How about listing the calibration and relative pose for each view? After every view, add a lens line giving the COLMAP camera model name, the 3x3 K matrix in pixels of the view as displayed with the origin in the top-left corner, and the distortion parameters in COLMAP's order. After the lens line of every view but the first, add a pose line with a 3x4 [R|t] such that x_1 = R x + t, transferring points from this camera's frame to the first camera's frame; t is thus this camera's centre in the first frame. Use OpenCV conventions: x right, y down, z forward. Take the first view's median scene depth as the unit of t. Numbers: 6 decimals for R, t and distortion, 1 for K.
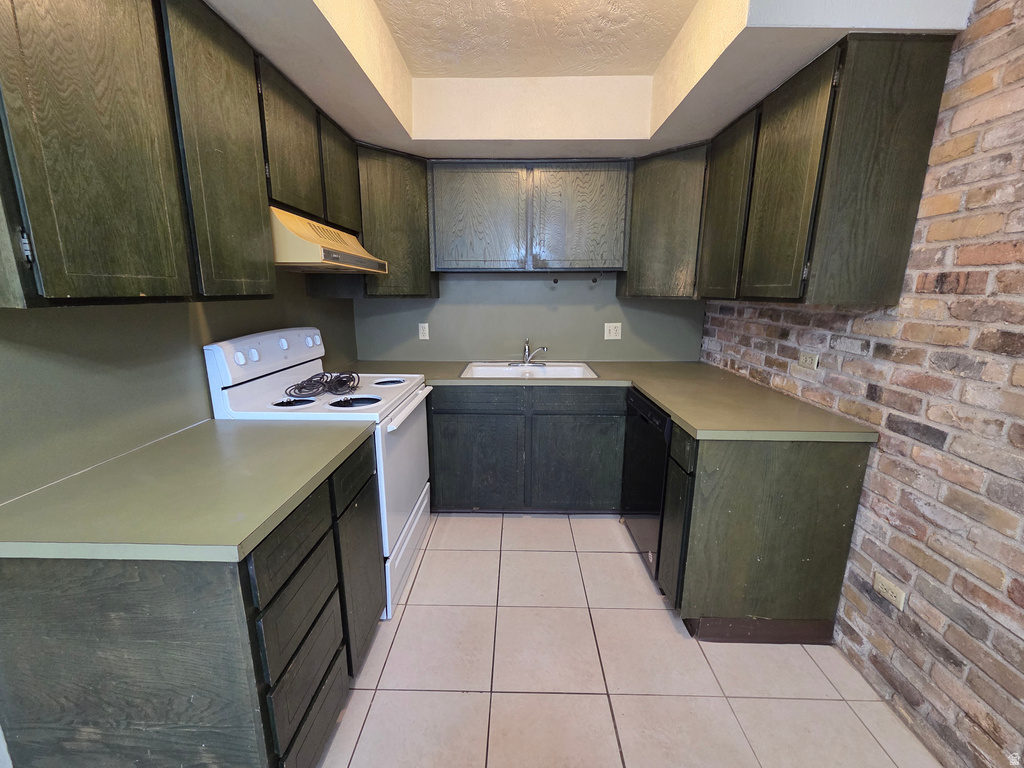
lens RADIAL K [[420.0, 0, 512.3], [0, 420.0, 384.4], [0, 0, 1]] dist [0.003712, -0.000679]
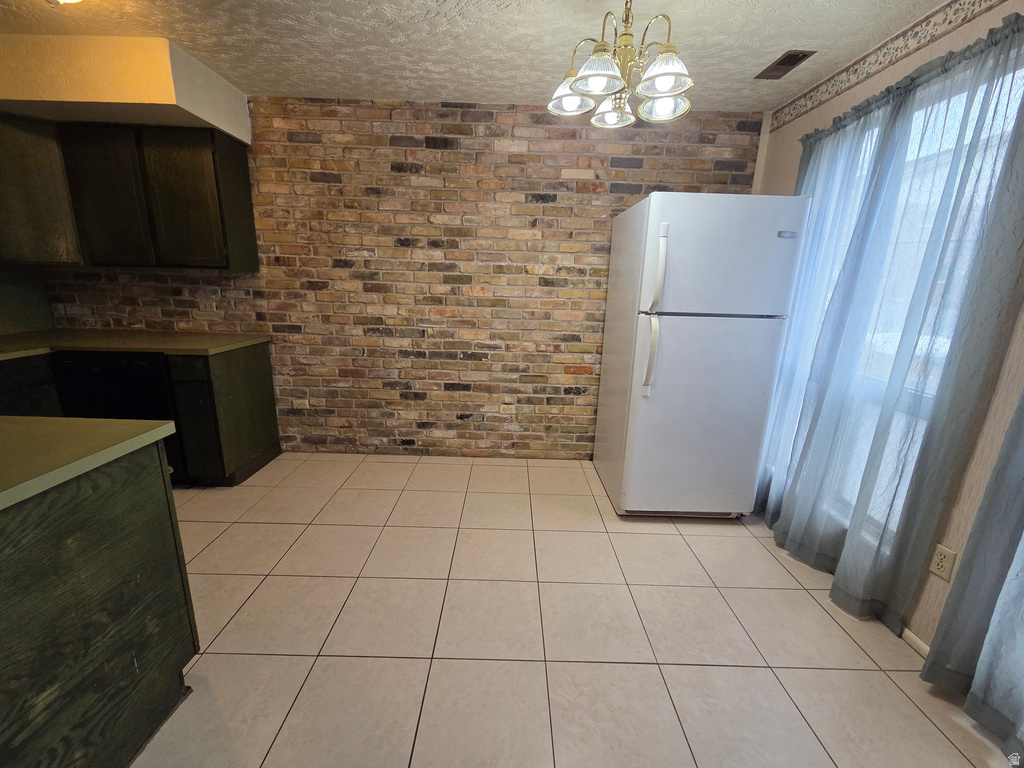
lens RADIAL K [[420.0, 0, 511.7], [0, 420.0, 386.3], [0, 0, 1]] dist [0.003712, -0.000679]
pose [[-0.019144, -0.248899, 0.968340, -1.219595], [0.190134, 0.949937, 0.247928, 0.069422], [-0.981571, 0.188861, 0.029139, -0.154121]]
